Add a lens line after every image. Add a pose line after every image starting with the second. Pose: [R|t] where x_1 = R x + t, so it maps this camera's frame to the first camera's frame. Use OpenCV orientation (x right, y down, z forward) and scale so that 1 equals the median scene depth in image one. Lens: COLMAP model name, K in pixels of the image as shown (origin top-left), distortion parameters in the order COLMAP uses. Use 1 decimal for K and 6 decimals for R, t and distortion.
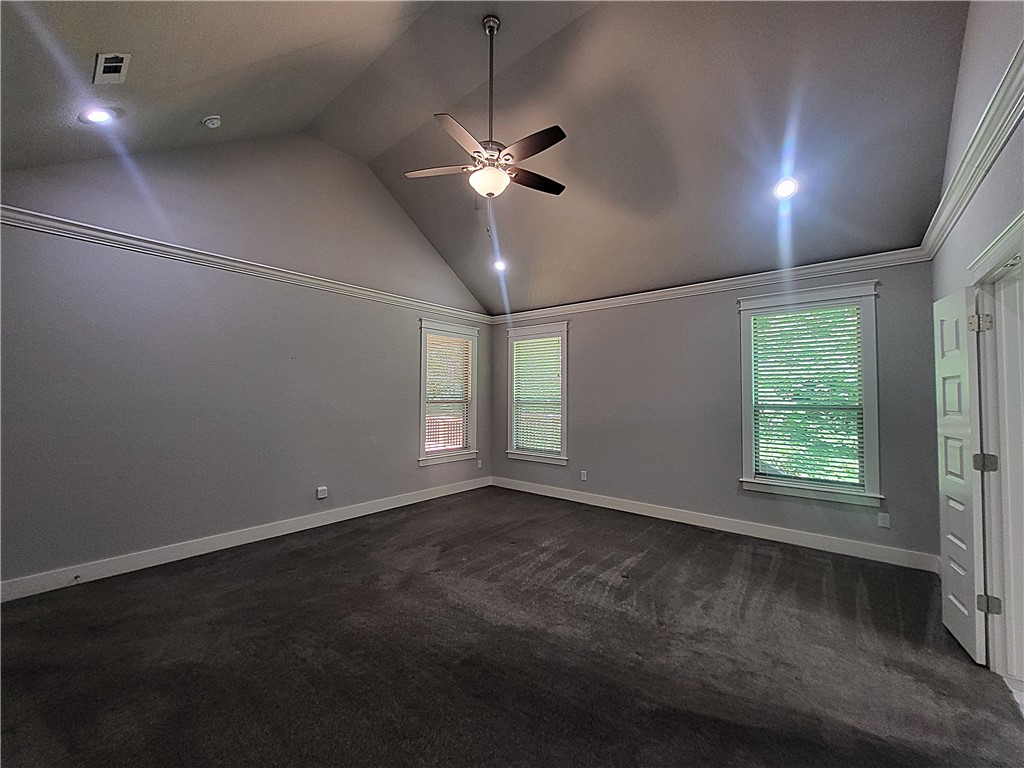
lens RADIAL K [[403.5, 0, 512.3], [0, 403.5, 386.2], [0, 0, 1]] dist [0.000220, 0.000006]
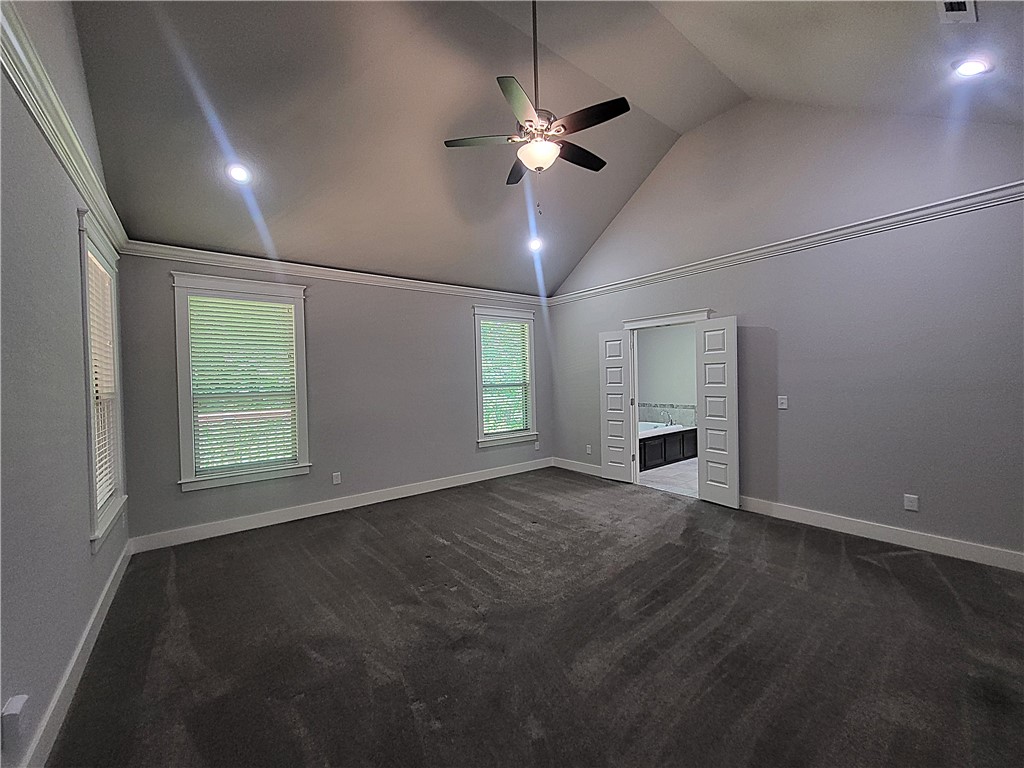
lens RADIAL K [[400.8, 0, 510.7], [0, 400.8, 380.2], [0, 0, 1]] dist [-0.001365, -0.000060]
pose [[0.218081, -0.012281, 0.975853, -0.888237], [0.004994, 0.999922, 0.011468, 0.018799], [-0.975918, 0.002373, 0.218126, 0.759419]]
